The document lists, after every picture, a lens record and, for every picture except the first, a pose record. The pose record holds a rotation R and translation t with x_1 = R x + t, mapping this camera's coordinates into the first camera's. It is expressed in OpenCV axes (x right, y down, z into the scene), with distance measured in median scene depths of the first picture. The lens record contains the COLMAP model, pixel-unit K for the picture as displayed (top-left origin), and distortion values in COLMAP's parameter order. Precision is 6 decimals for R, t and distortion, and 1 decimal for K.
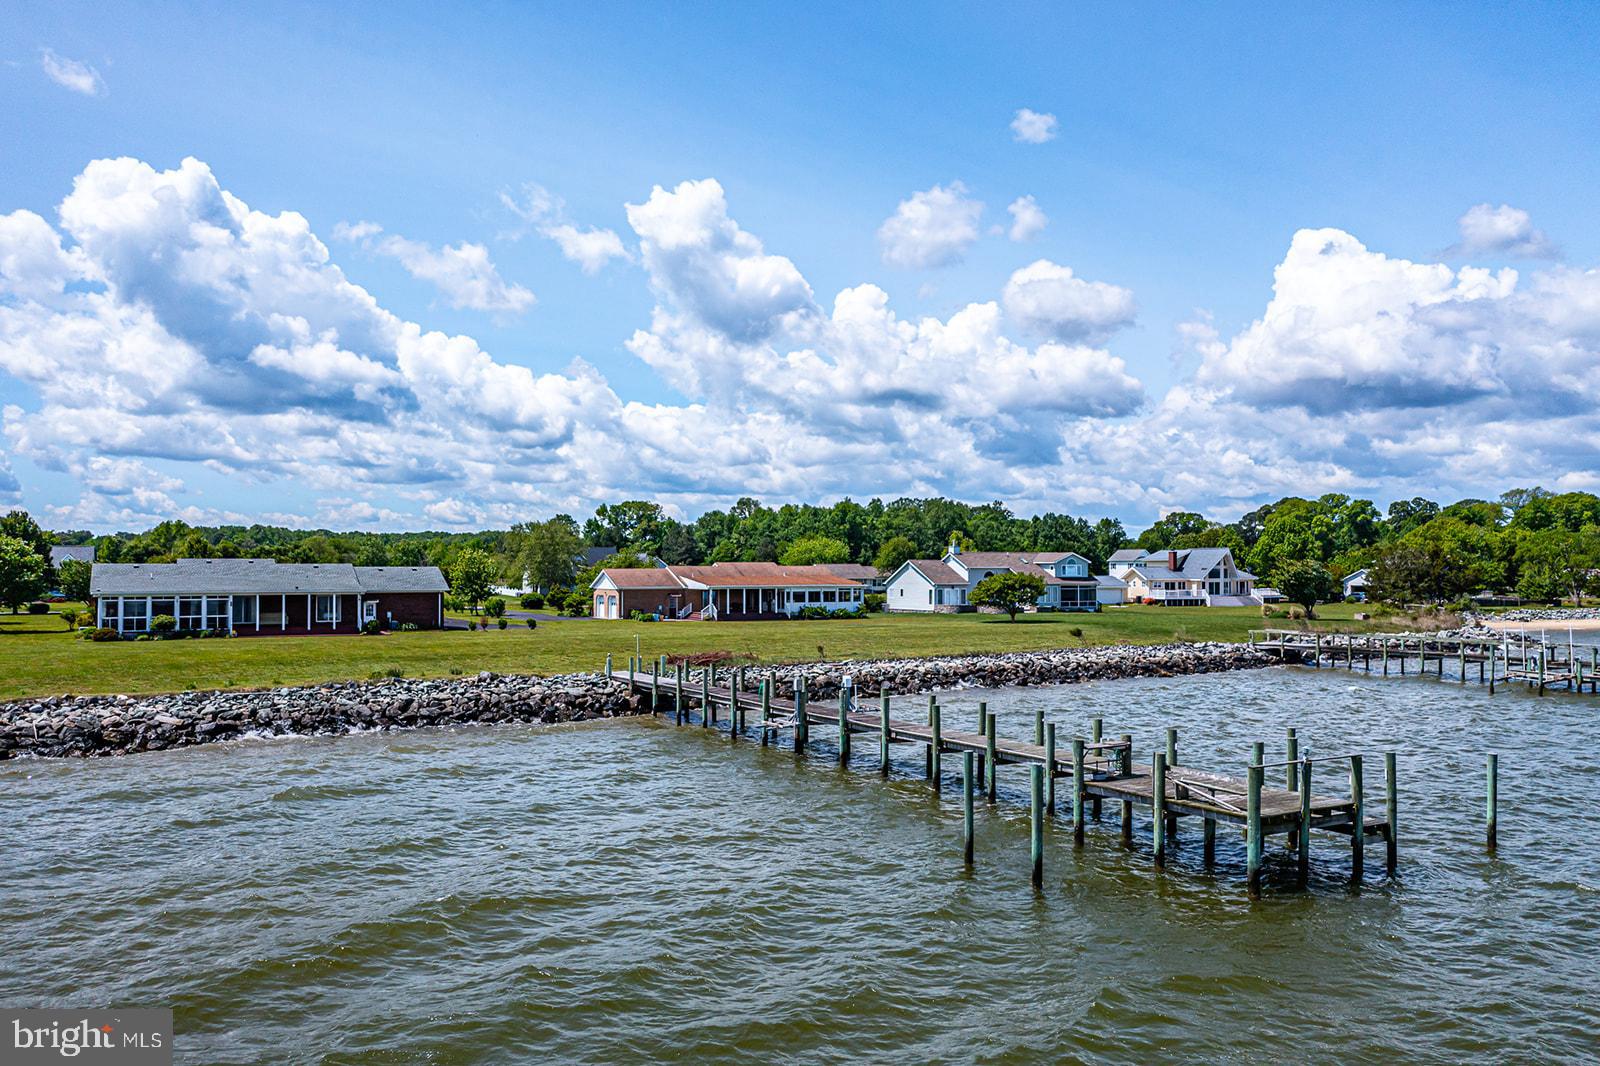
lens RADIAL K [[1272.1, 0, 800.9], [0, 1272.1, 538.2], [0, 0, 1]] dist [-0.019091, 0.011081]
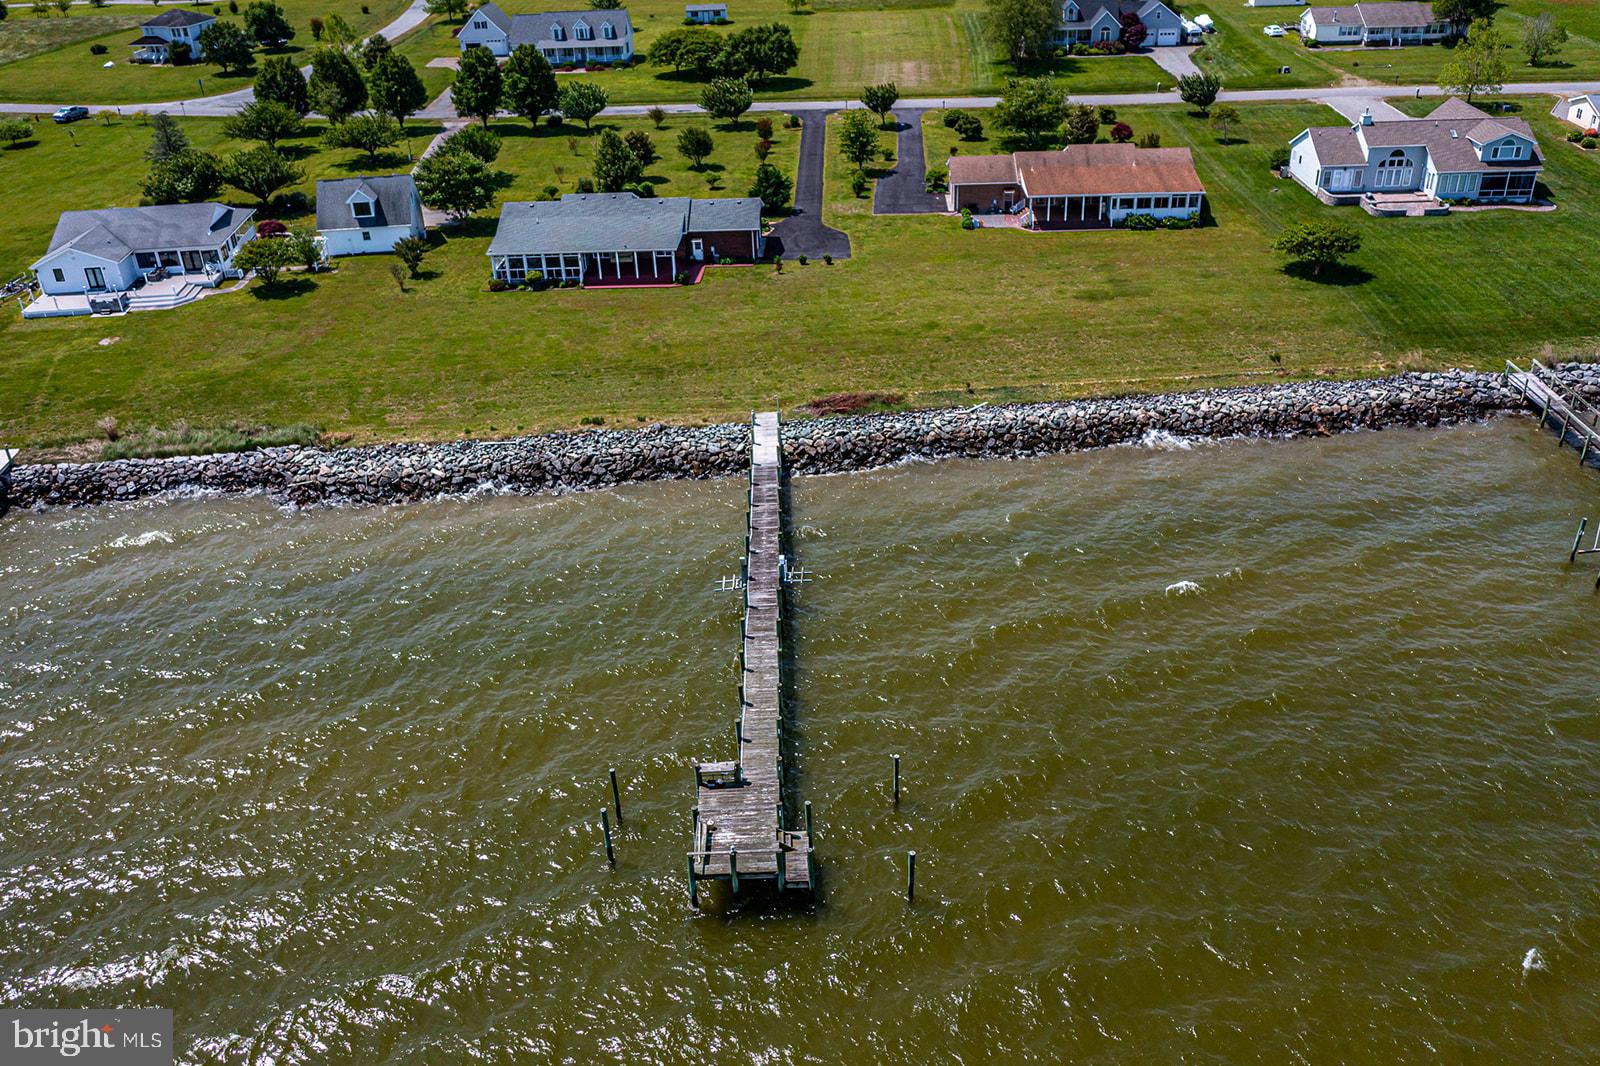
lens RADIAL K [[1333.4, 0, 800.0], [0, 1333.4, 533.0], [0, 0, 1]] dist [-0.017756, 0.009170]
pose [[0.870678, 0.215497, -0.442132, 0.417478], [0.047578, 0.857794, 0.511786, -0.397972], [0.489546, -0.466637, 0.736610, -0.036208]]
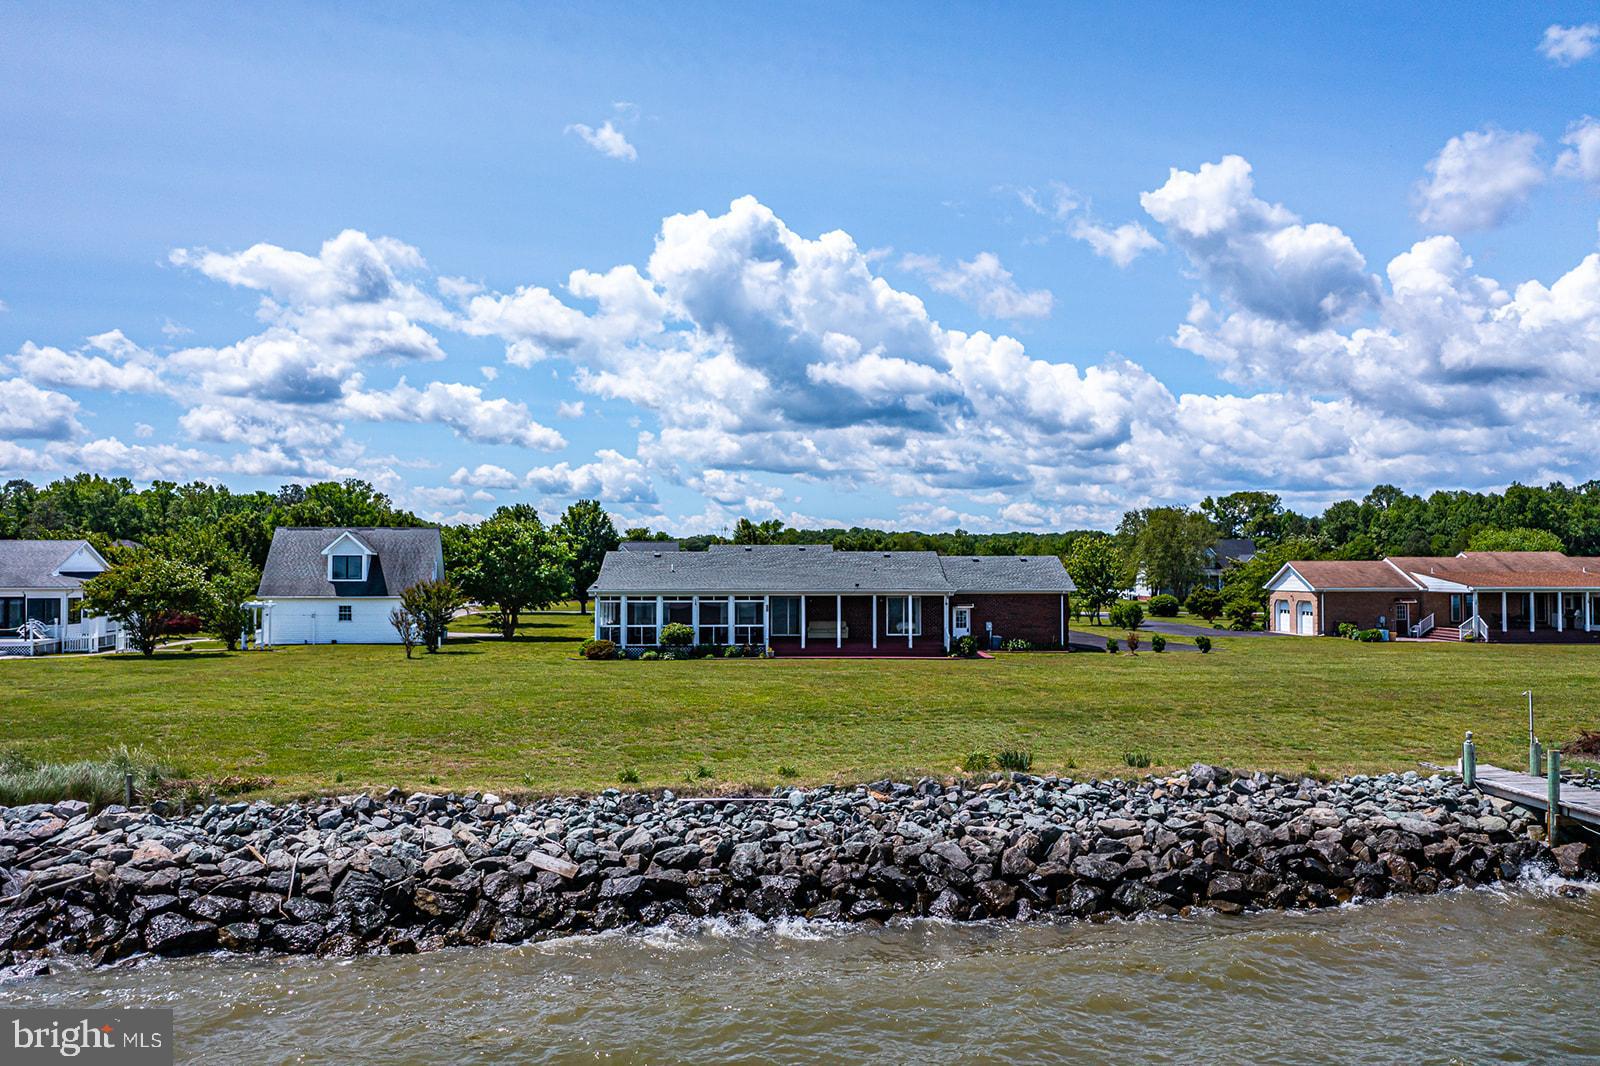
lens RADIAL K [[1269.7, 0, 798.3], [0, 1269.7, 532.0], [0, 0, 1]] dist [-0.016811, 0.006126]
pose [[0.899168, -0.012259, -0.437433, -0.133534], [0.009421, 0.999918, -0.008657, 0.016744], [0.437503, 0.003663, 0.899209, 0.389159]]
